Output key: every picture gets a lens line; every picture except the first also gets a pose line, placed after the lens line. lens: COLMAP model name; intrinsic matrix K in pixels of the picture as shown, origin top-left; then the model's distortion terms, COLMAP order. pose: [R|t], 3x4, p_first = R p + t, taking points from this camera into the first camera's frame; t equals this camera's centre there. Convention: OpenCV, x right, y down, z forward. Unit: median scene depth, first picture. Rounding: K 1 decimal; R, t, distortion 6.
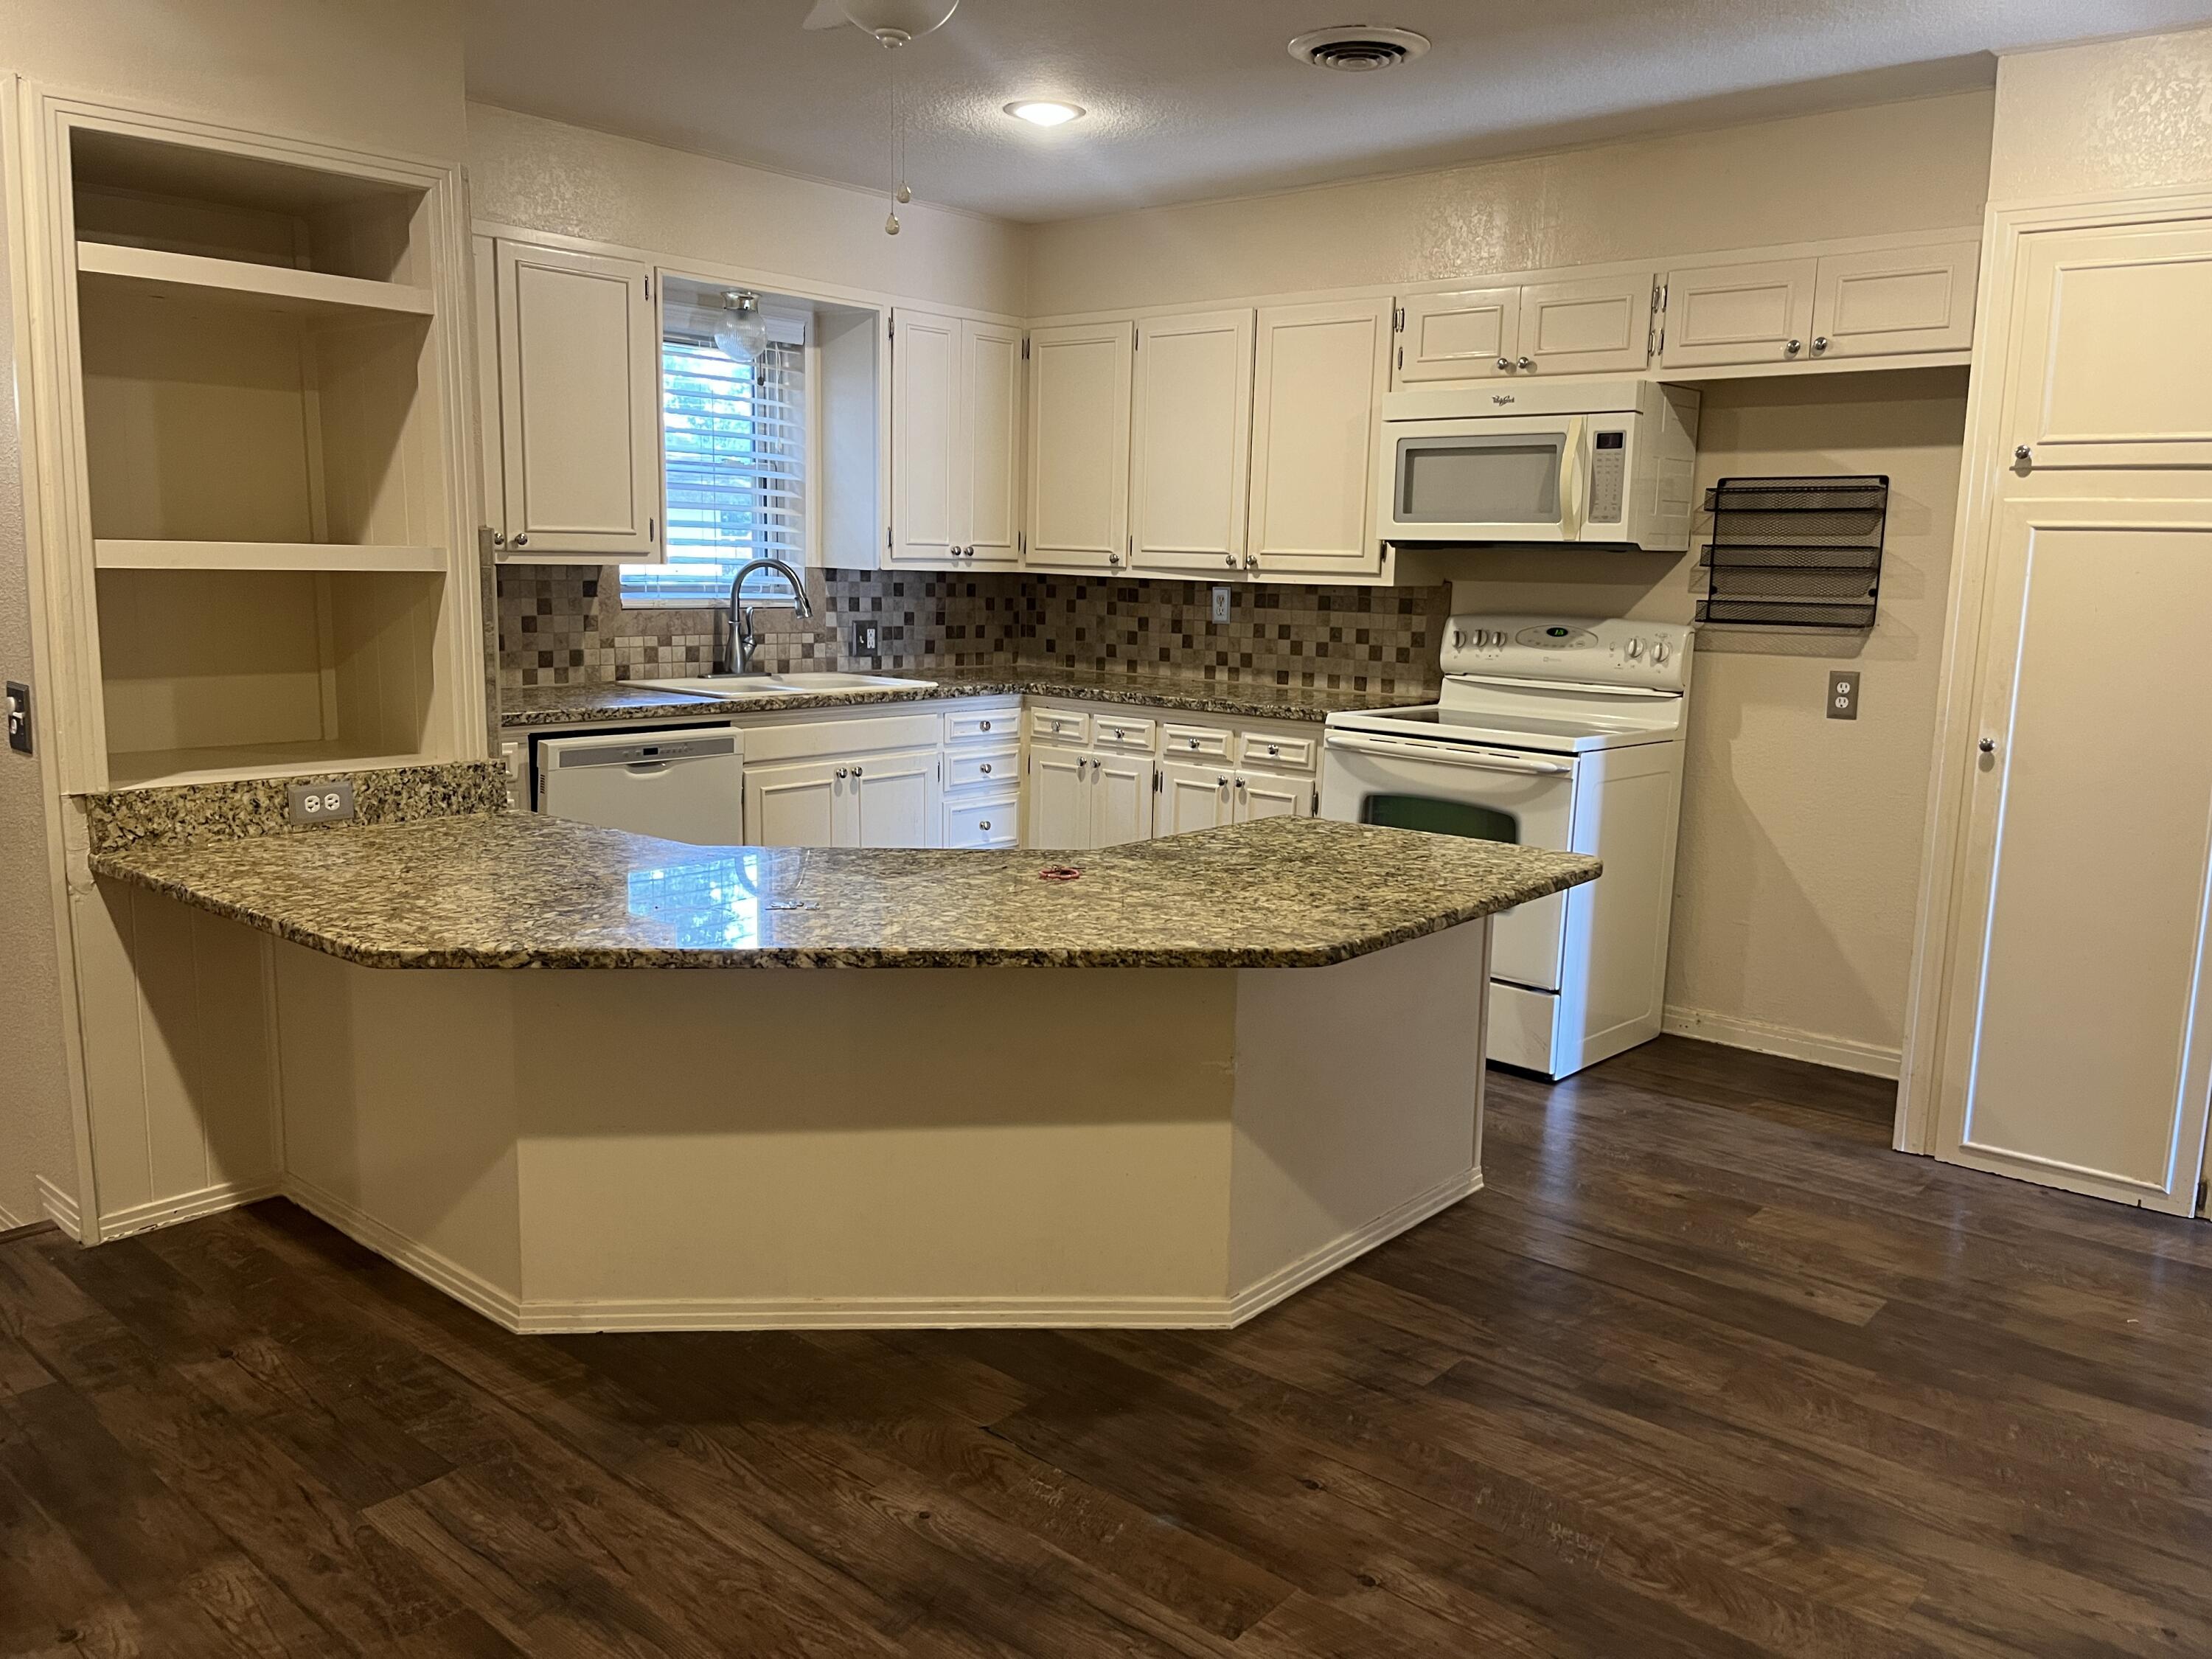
lens RADIAL K [[1684.0, 0, 1103.5], [0, 1684.0, 828.4], [0, 0, 1]] dist [-0.000376, -0.000167]
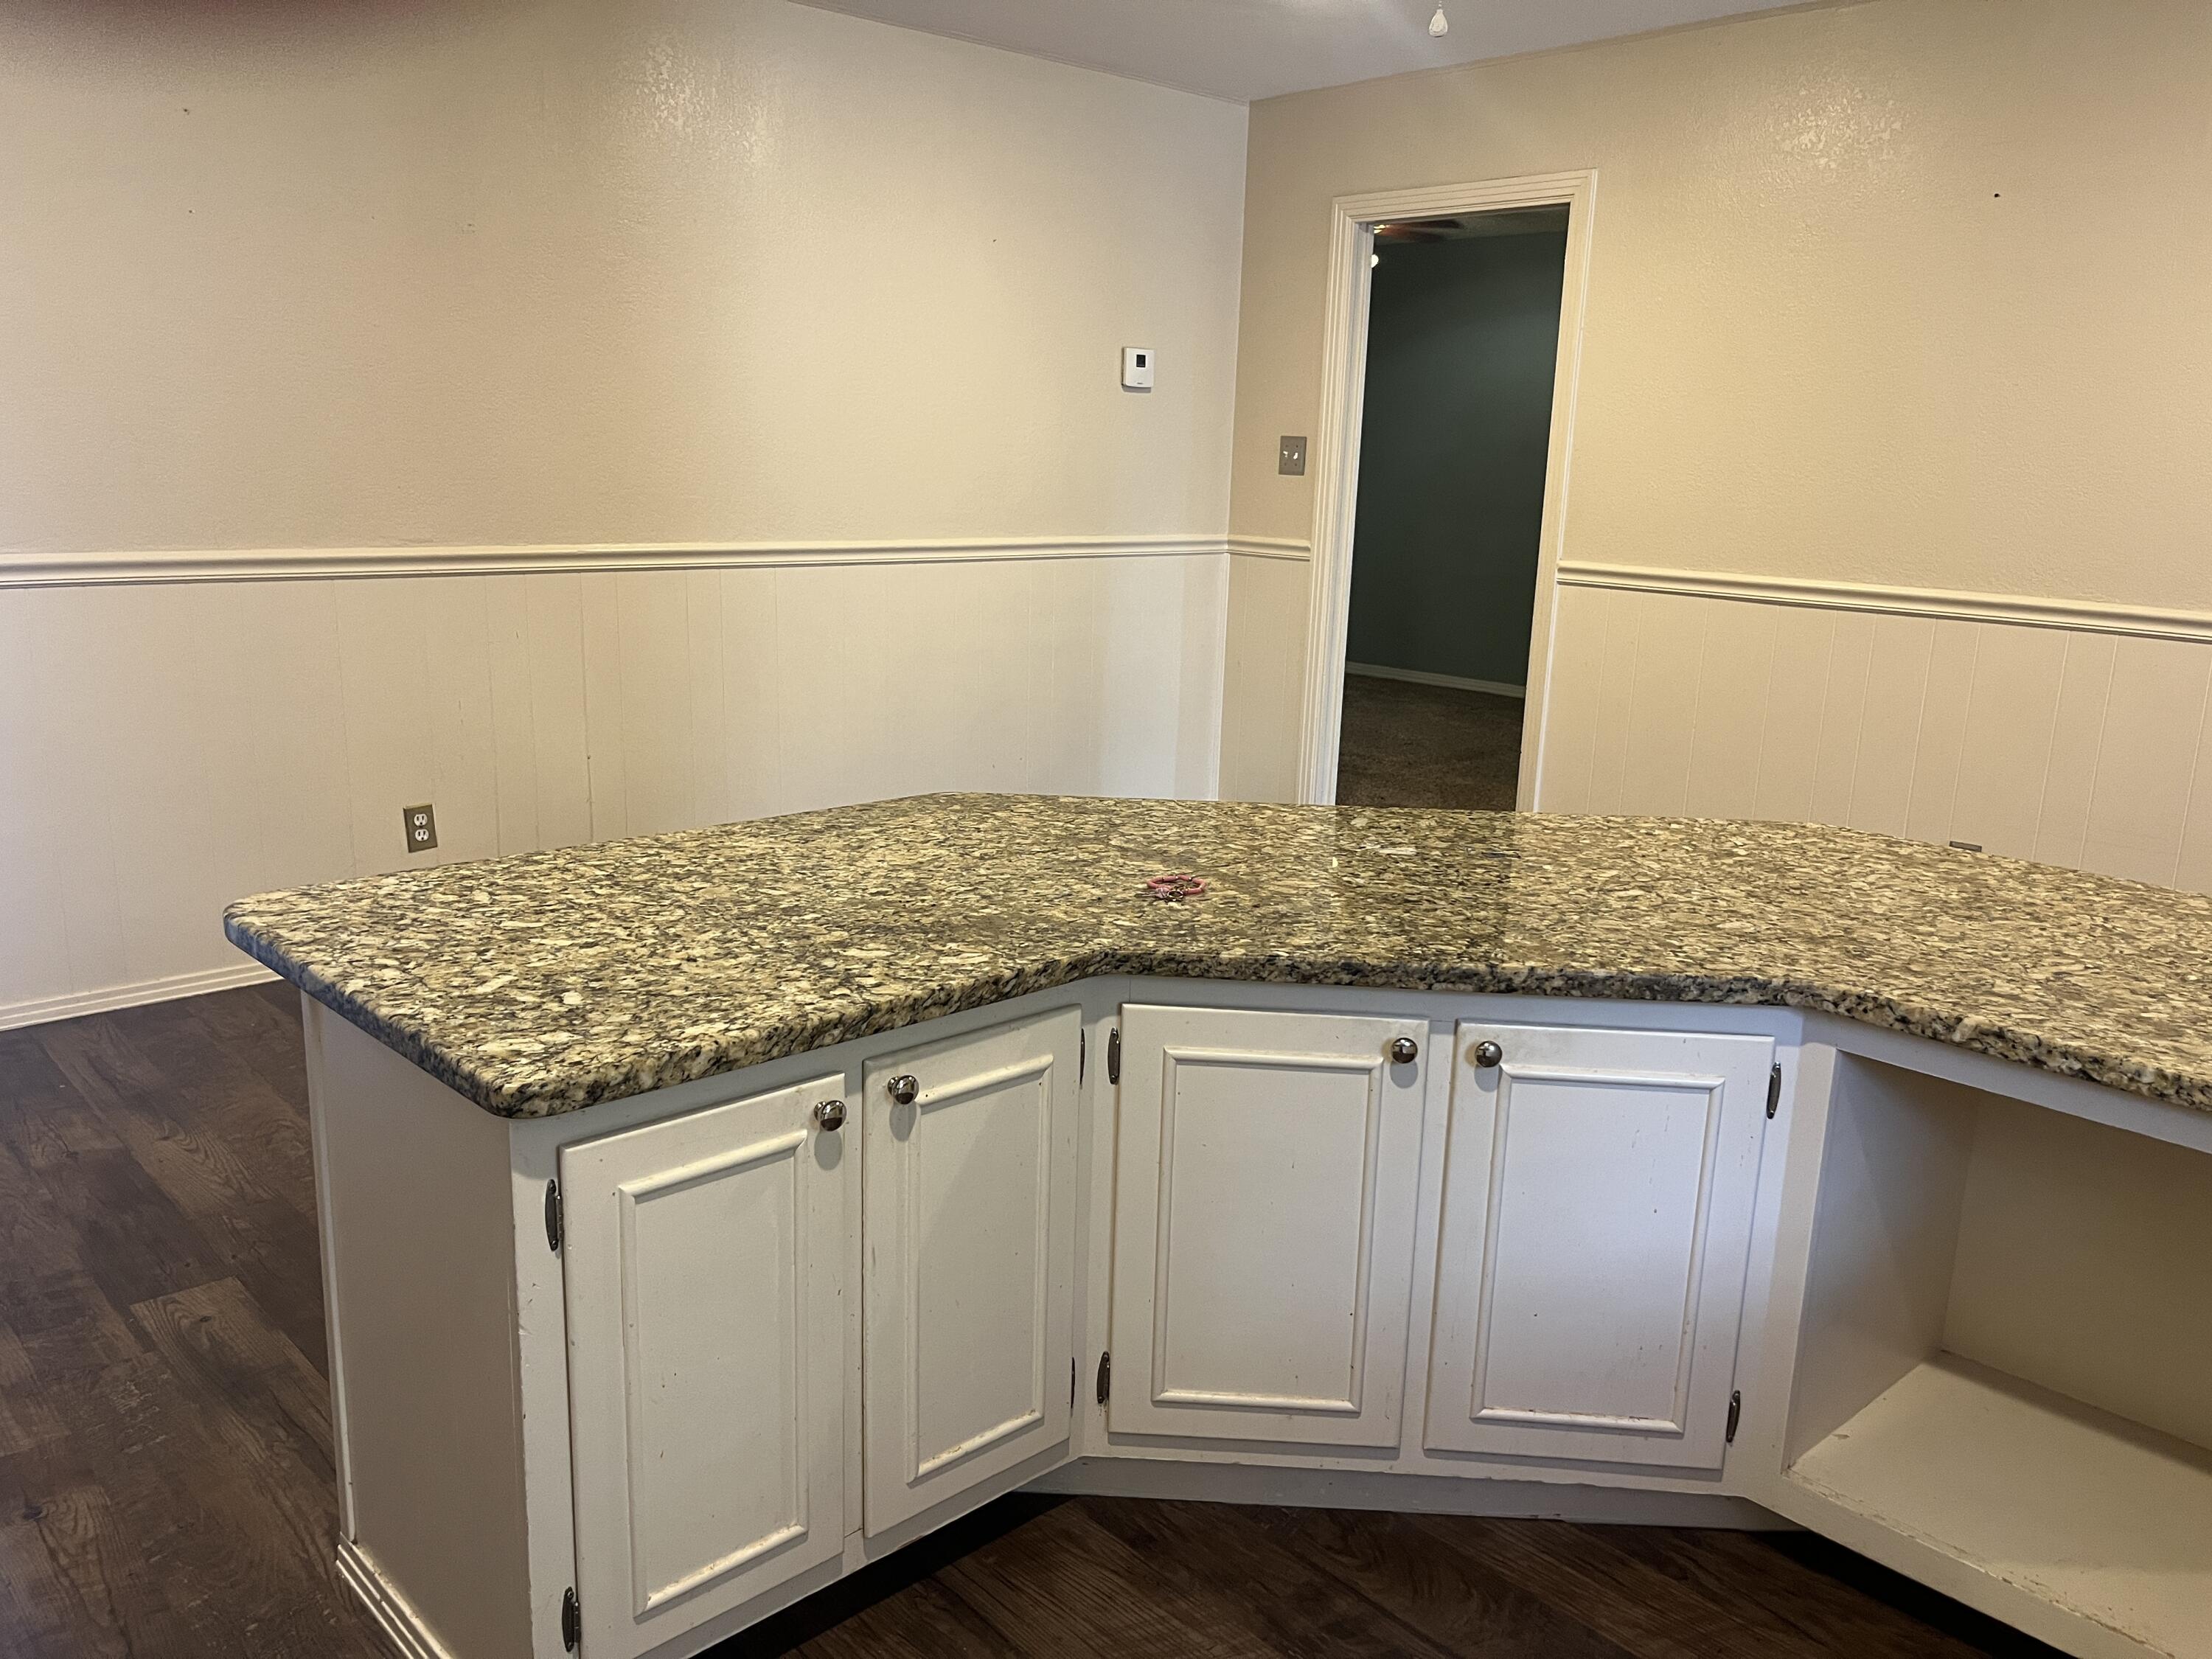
lens RADIAL K [[1684.0, 0, 1107.6], [0, 1684.0, 829.1], [0, 0, 1]] dist [-0.000376, -0.000167]
pose [[-0.992736, -0.074930, 0.094132, -0.065082], [-0.034220, 0.925925, 0.376154, -0.271042], [-0.115344, 0.370201, -0.921763, 1.727960]]
